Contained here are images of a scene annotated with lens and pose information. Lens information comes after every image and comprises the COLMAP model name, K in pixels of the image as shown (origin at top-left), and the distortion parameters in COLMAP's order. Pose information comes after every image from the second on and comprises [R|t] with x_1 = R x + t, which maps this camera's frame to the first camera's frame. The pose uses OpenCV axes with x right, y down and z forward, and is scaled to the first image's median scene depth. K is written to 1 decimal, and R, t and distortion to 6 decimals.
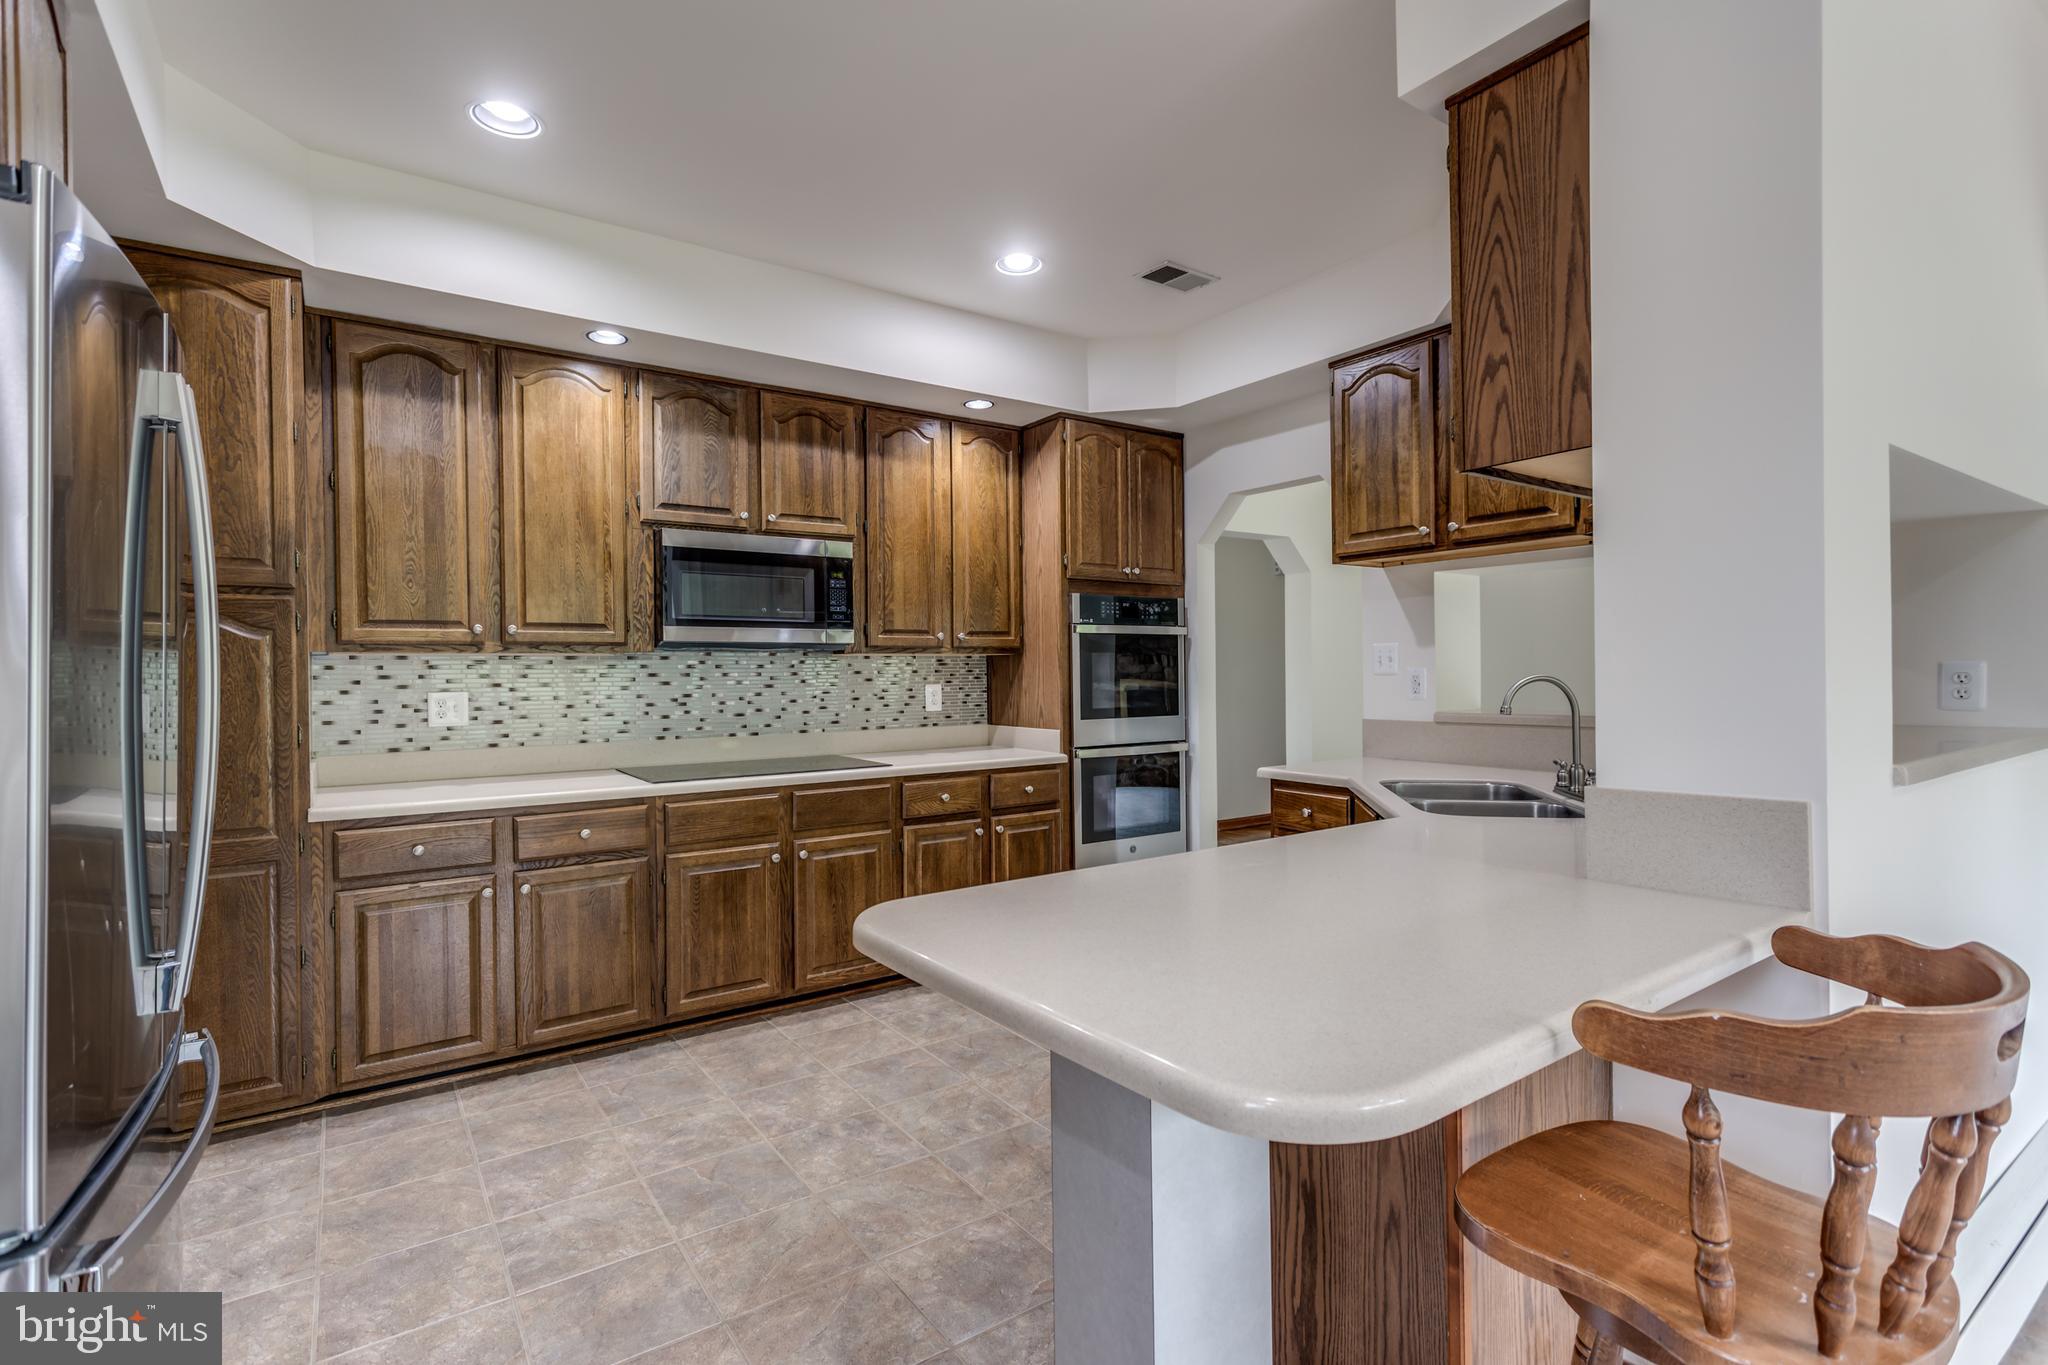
lens RADIAL K [[963.1, 0, 1027.2], [0, 963.1, 677.6], [0, 0, 1]] dist [0.007840, -0.000015]
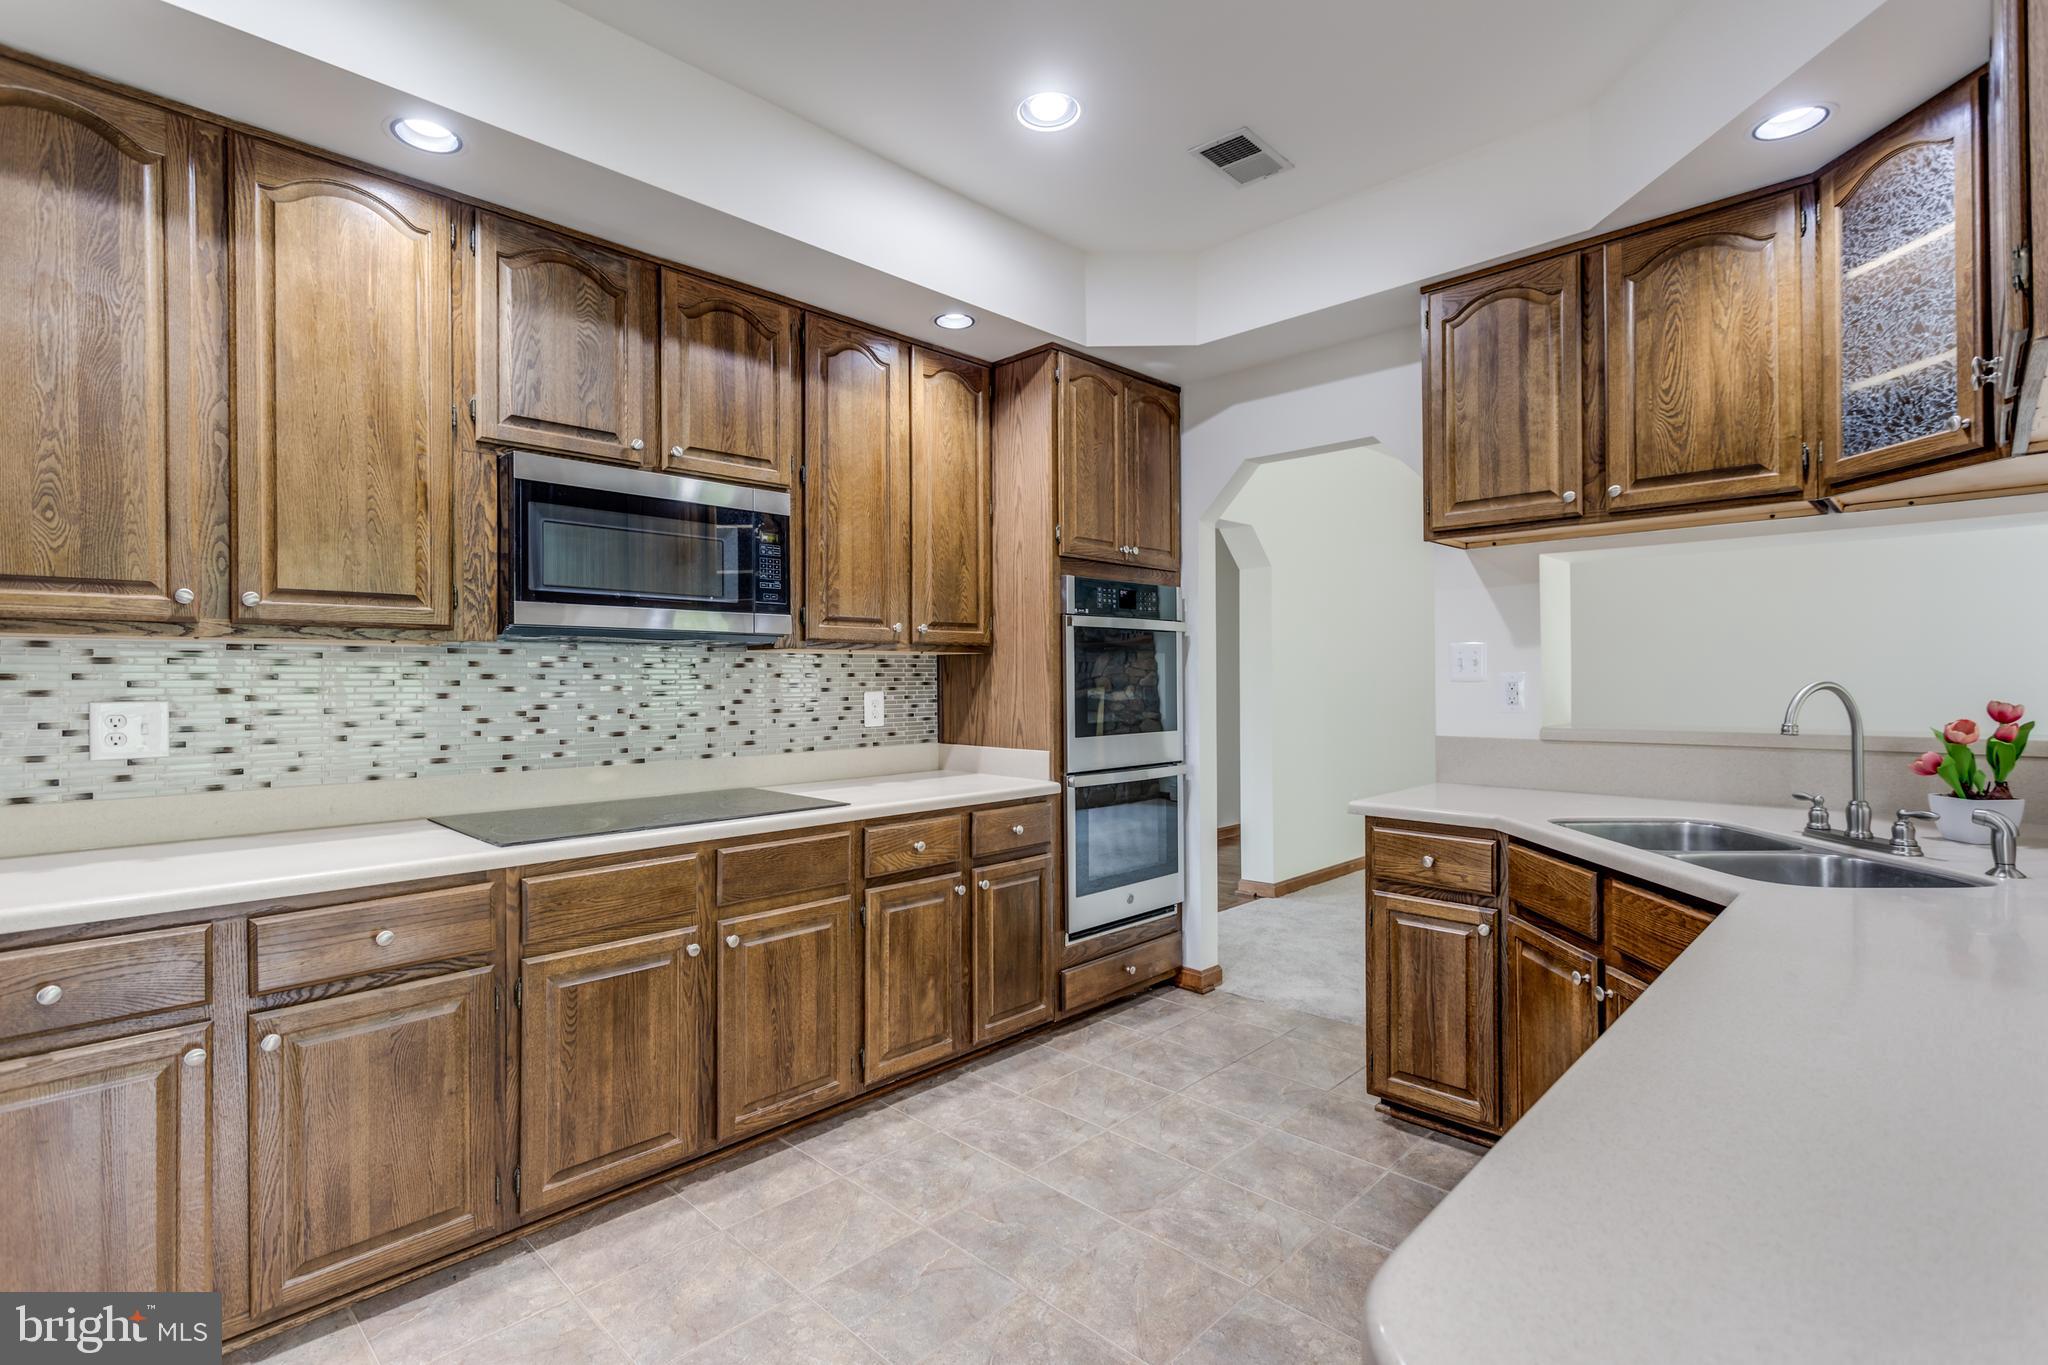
lens RADIAL K [[963.1, 0, 1026.4], [0, 963.1, 678.3], [0, 0, 1]] dist [0.007840, -0.000015]
pose [[0.983498, 0.005336, 0.180838, -0.152882], [-0.003871, 0.999957, -0.008451, 0.003013], [-0.180875, 0.007612, 0.983477, 0.292717]]
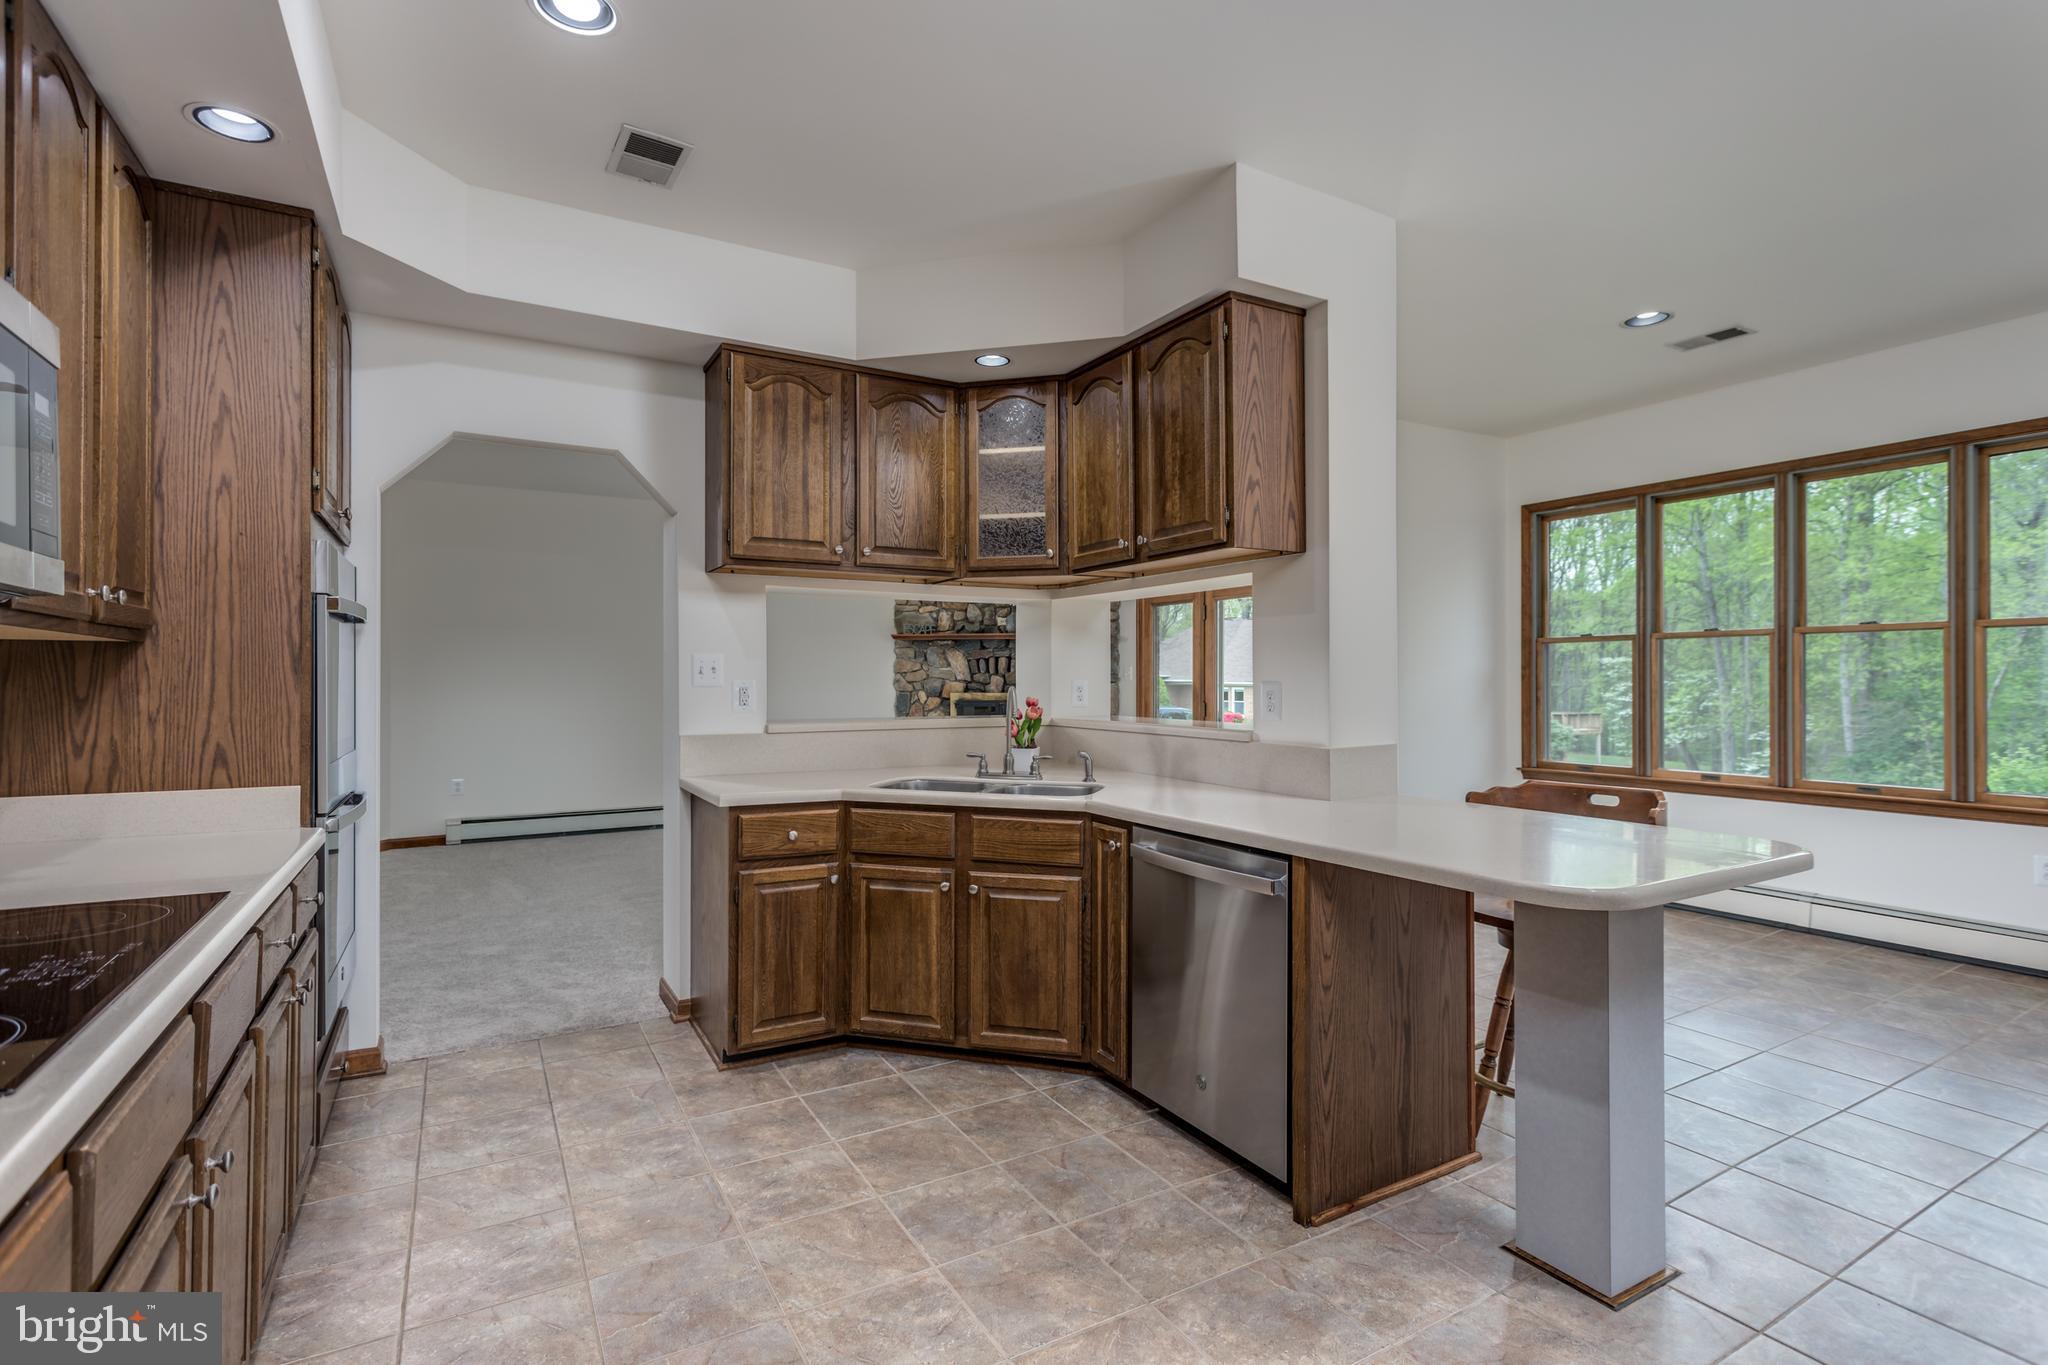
lens RADIAL K [[963.1, 0, 1023.9], [0, 963.1, 674.6], [0, 0, 1]] dist [0.007840, -0.000015]
pose [[0.094092, 0.016913, 0.995420, -0.580560], [0.003725, 0.999843, -0.017340, 0.003201], [-0.995557, 0.005340, 0.094014, 0.658332]]
